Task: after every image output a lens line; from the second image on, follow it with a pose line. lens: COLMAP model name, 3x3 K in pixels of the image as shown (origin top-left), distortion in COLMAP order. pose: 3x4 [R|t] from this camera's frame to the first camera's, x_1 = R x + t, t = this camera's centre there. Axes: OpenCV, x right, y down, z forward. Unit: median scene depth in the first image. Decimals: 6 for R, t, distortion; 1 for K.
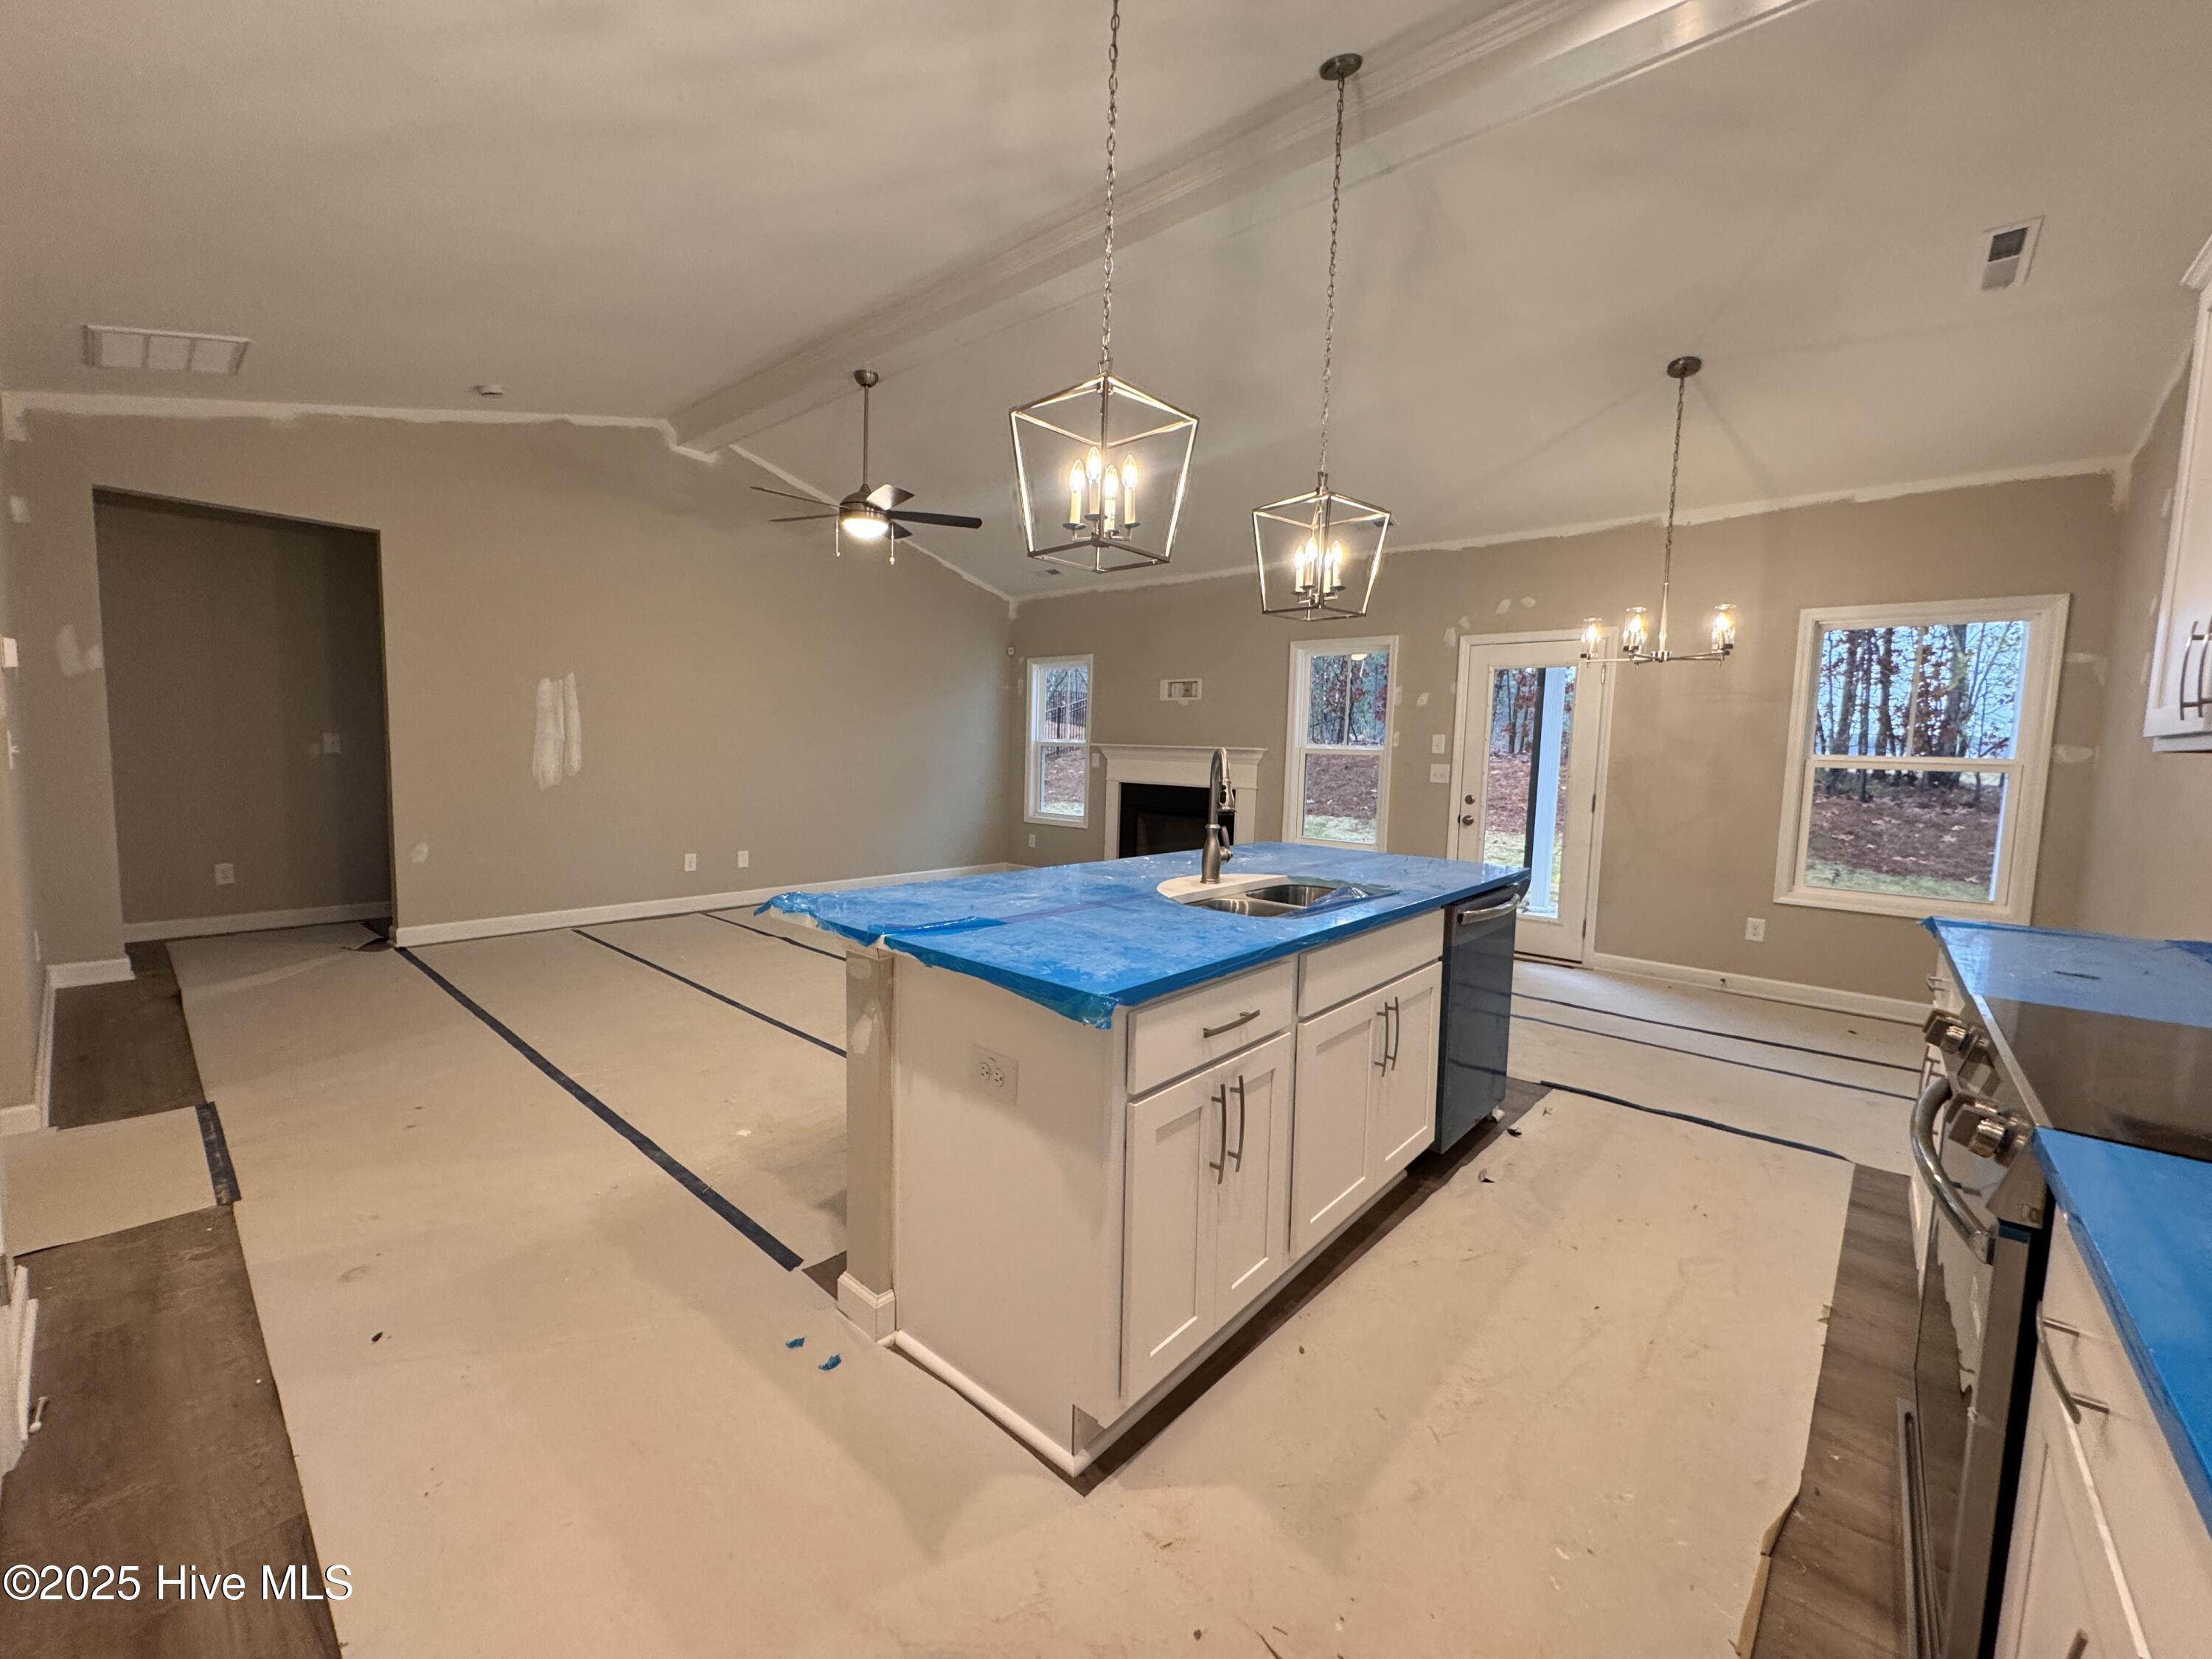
lens RADIAL K [[879.9, 0, 1104.5], [0, 879.9, 826.9], [0, 0, 1]] dist [-0.002377, -0.000473]
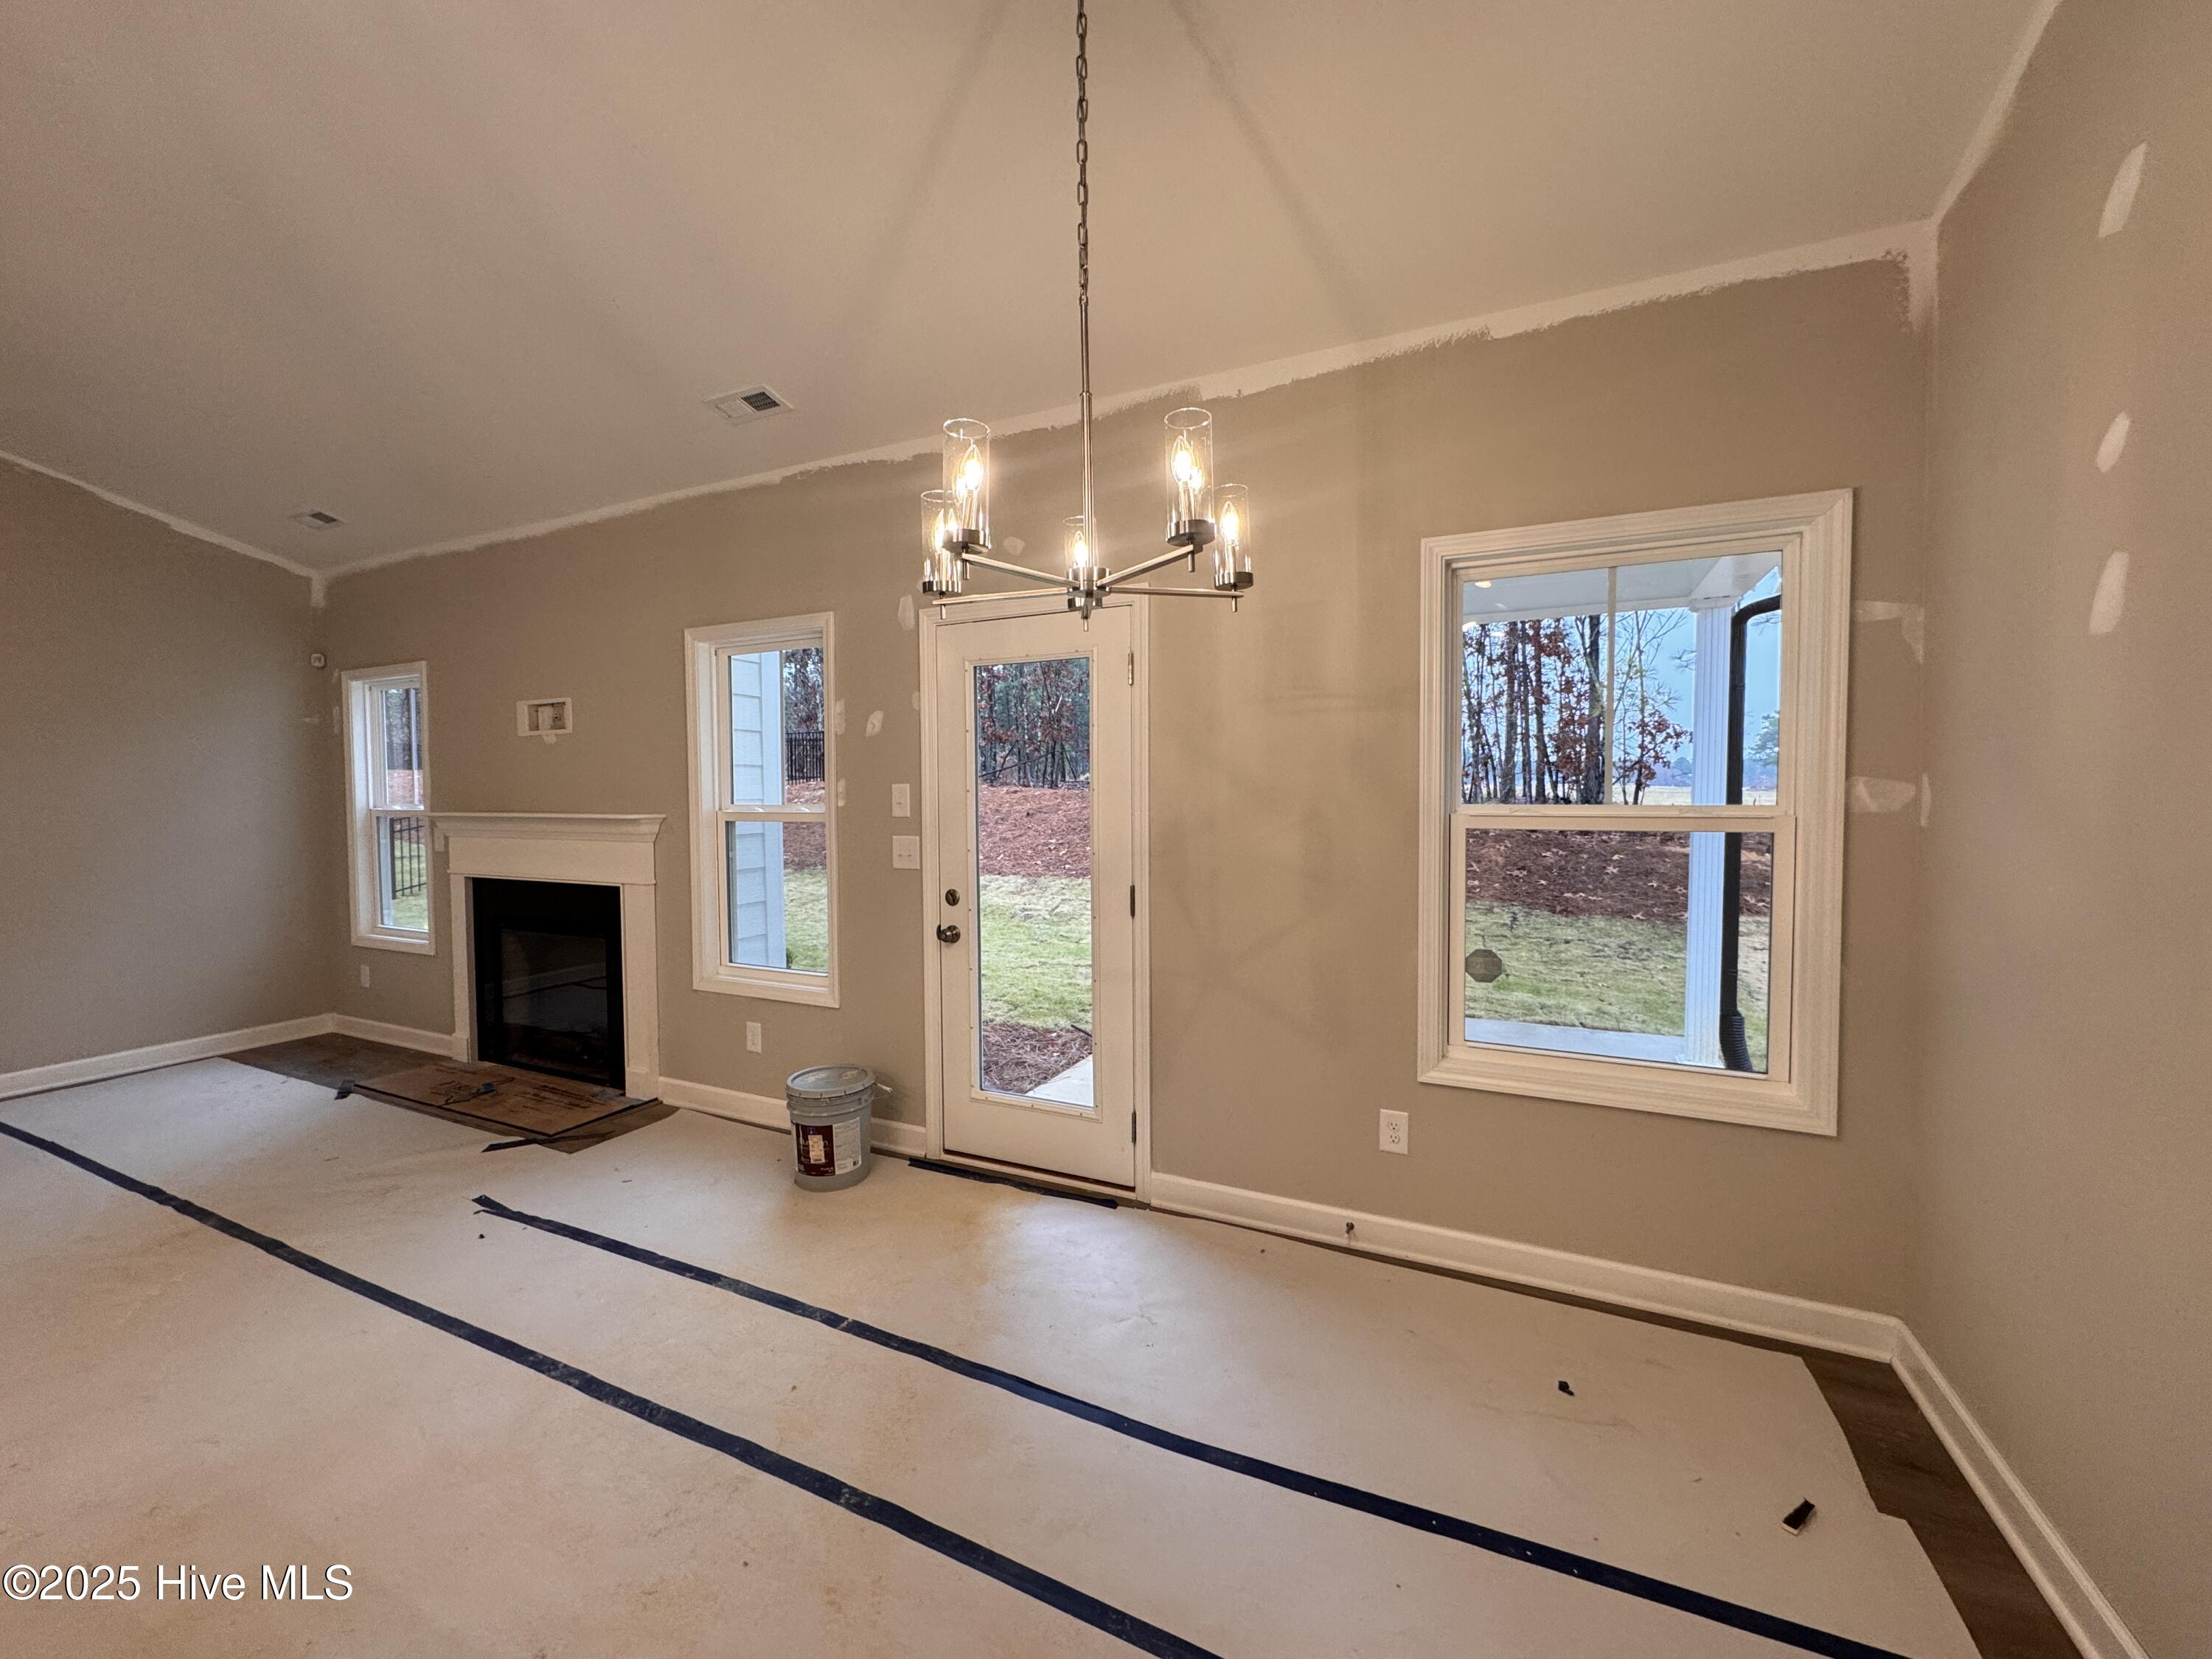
lens RADIAL K [[879.9, 0, 1104.5], [0, 879.9, 826.9], [0, 0, 1]] dist [-0.002377, -0.000473]
pose [[0.964563, -0.043752, 0.260199, 0.291003], [0.056170, 0.997600, -0.040478, -0.038102], [-0.257803, 0.053659, 0.964706, 0.342774]]
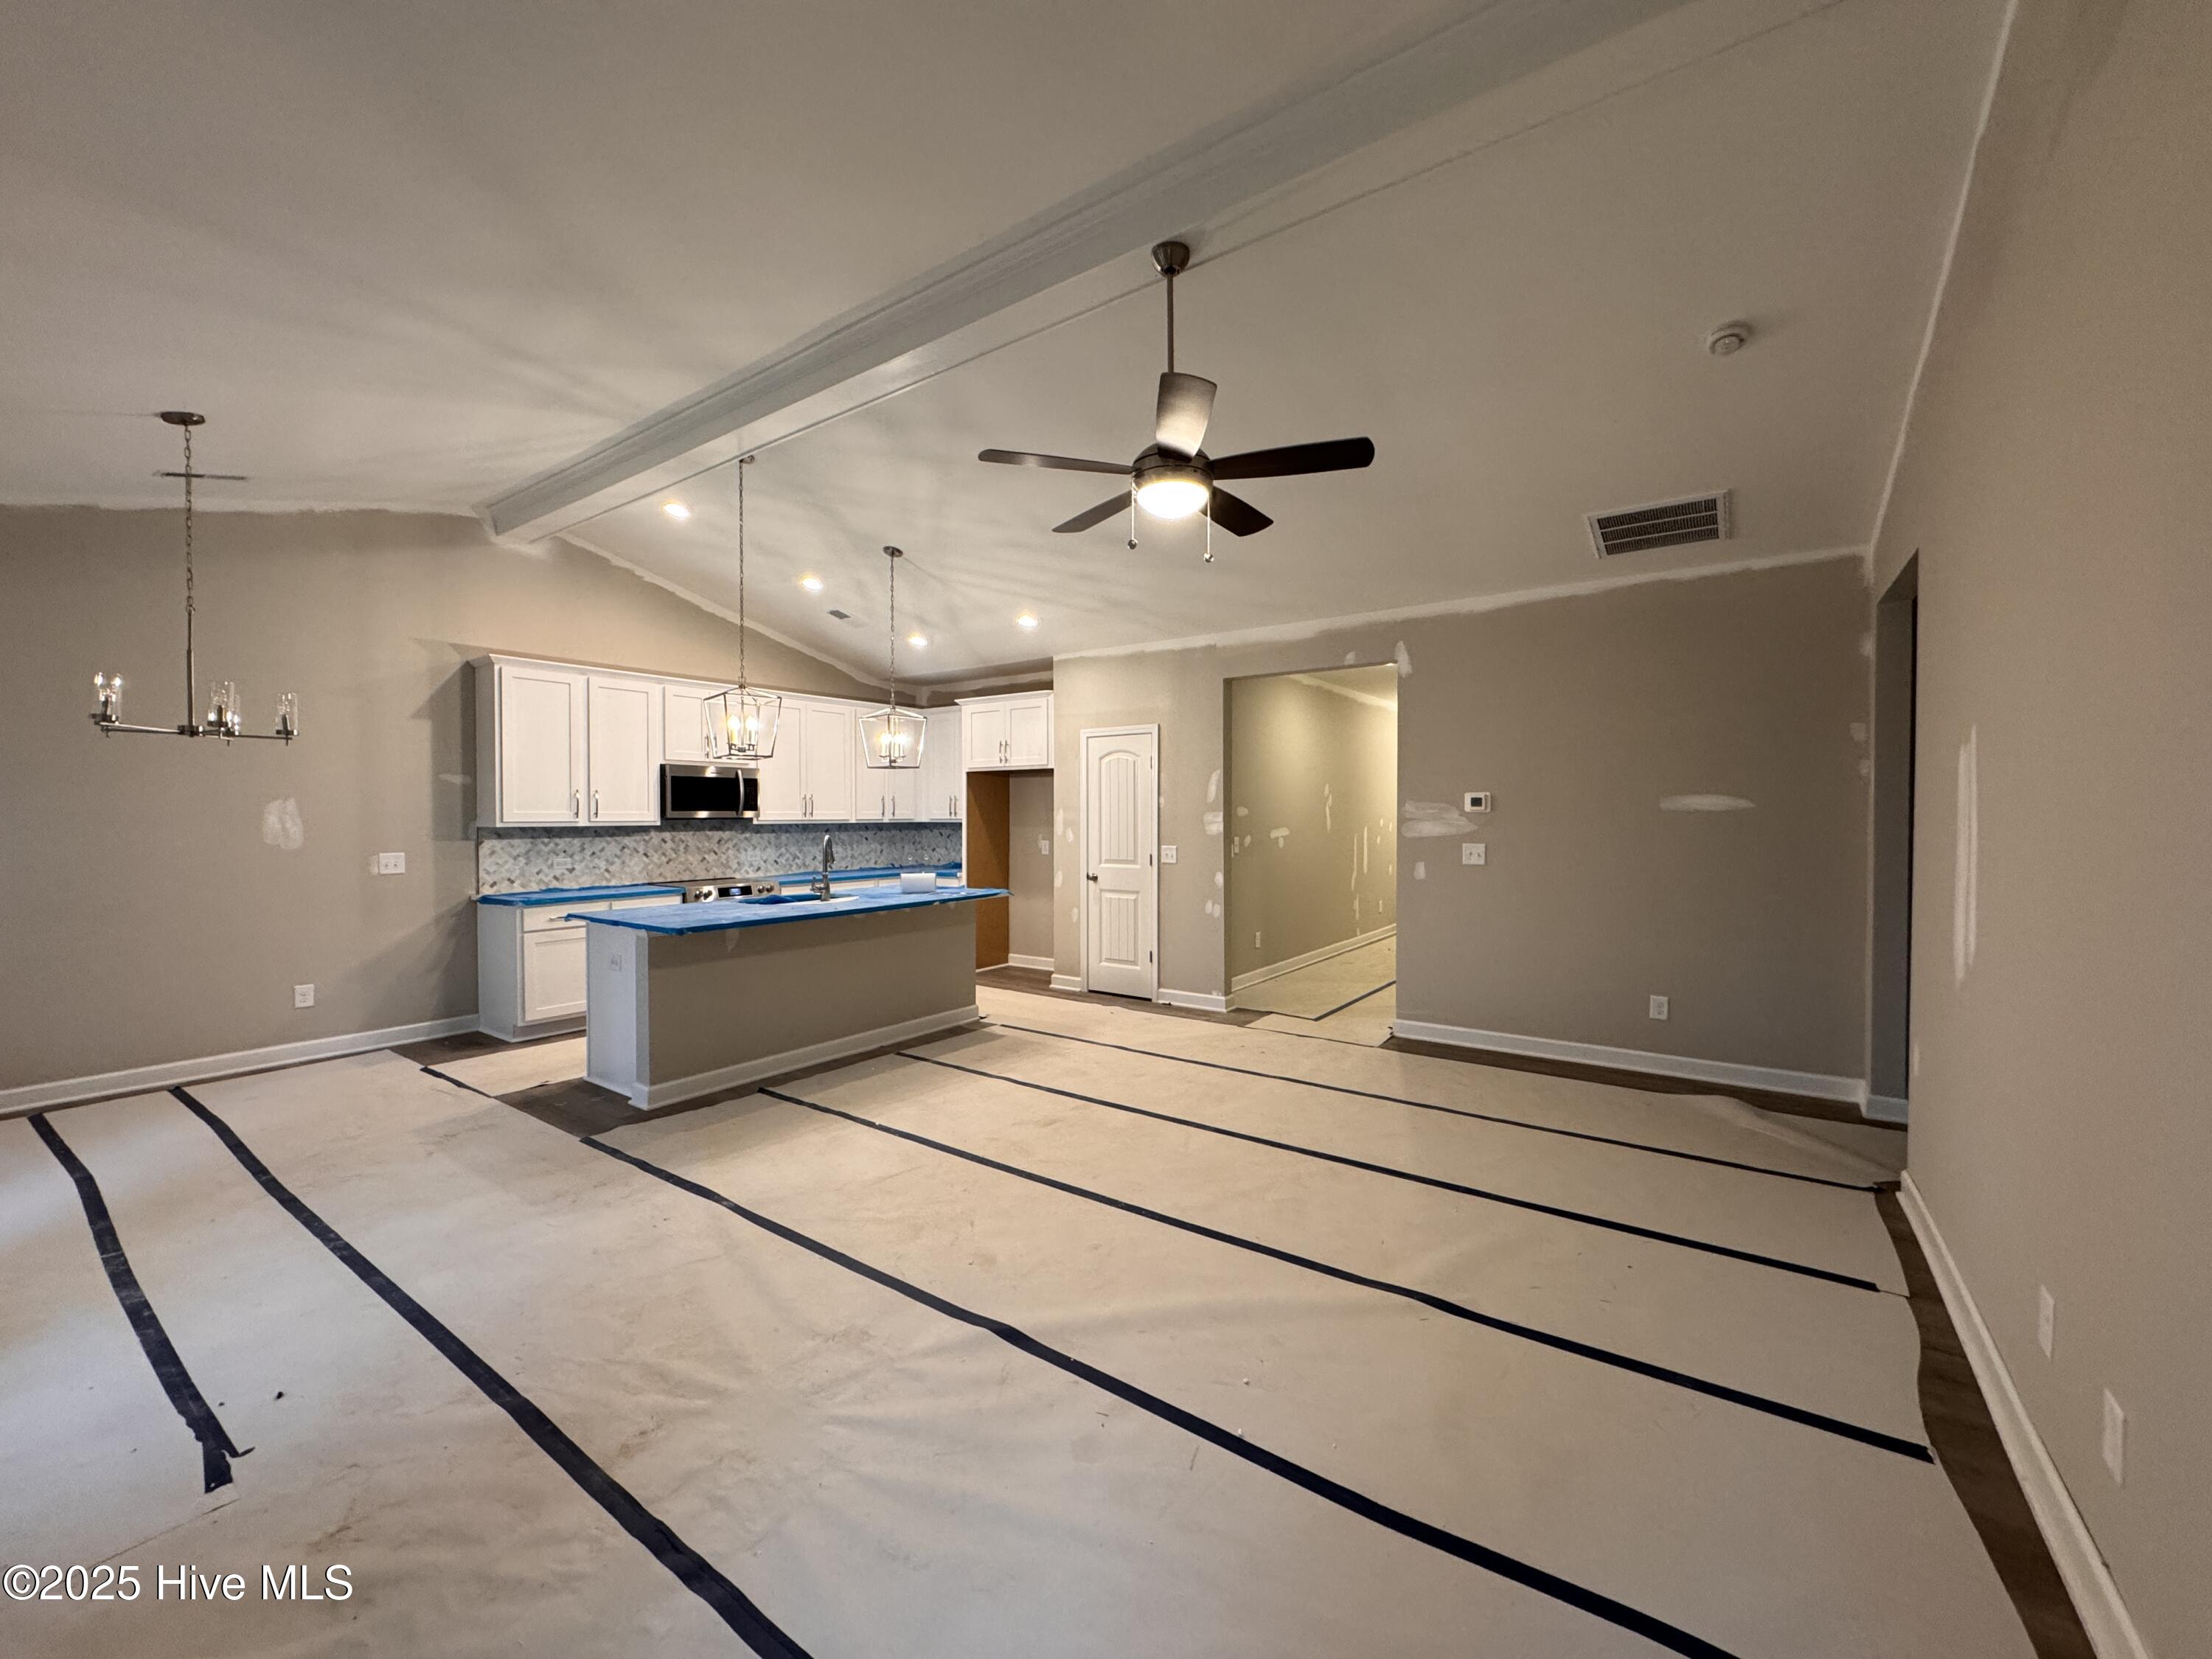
lens RADIAL K [[879.9, 0, 1104.5], [0, 879.9, 826.9], [0, 0, 1]] dist [-0.002377, -0.000473]
pose [[-0.995410, -0.025690, -0.092188, -0.117613], [-0.035140, 0.994123, 0.102395, -0.120261], [0.089016, 0.105164, -0.990463, 1.079451]]
